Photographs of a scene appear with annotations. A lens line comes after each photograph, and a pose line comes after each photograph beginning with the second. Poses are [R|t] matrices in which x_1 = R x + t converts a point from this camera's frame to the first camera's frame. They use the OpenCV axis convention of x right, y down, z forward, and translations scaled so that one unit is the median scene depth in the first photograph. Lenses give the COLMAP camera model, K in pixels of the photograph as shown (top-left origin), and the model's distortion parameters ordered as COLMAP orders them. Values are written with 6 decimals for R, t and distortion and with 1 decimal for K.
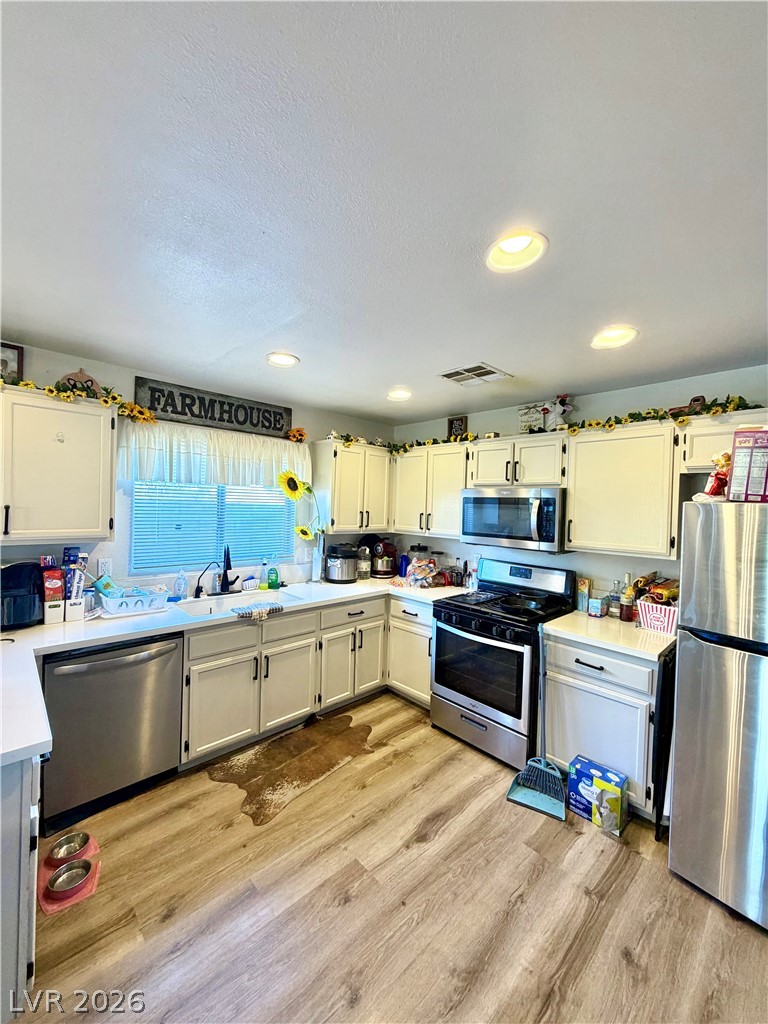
lens RADIAL K [[403.3, 0, 384.0], [0, 403.3, 512.0], [0, 0, 1]] dist [-0.002073, 0.000544]
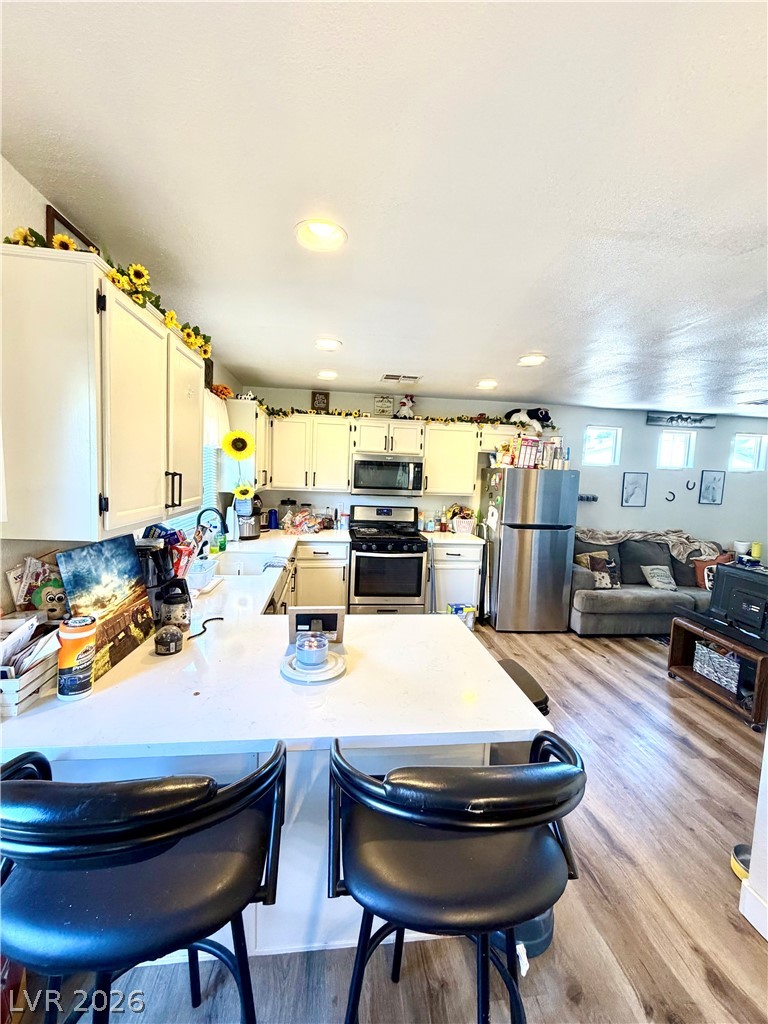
lens RADIAL K [[415.4, 0, 384.0], [0, 415.4, 512.0], [0, 0, 1]] dist [-0.000326, 0.000613]
pose [[0.607677, -0.086665, 0.789441, -0.974469], [-0.004757, 0.993613, 0.112741, -0.024846], [-0.794170, -0.072266, 0.603383, 0.094011]]
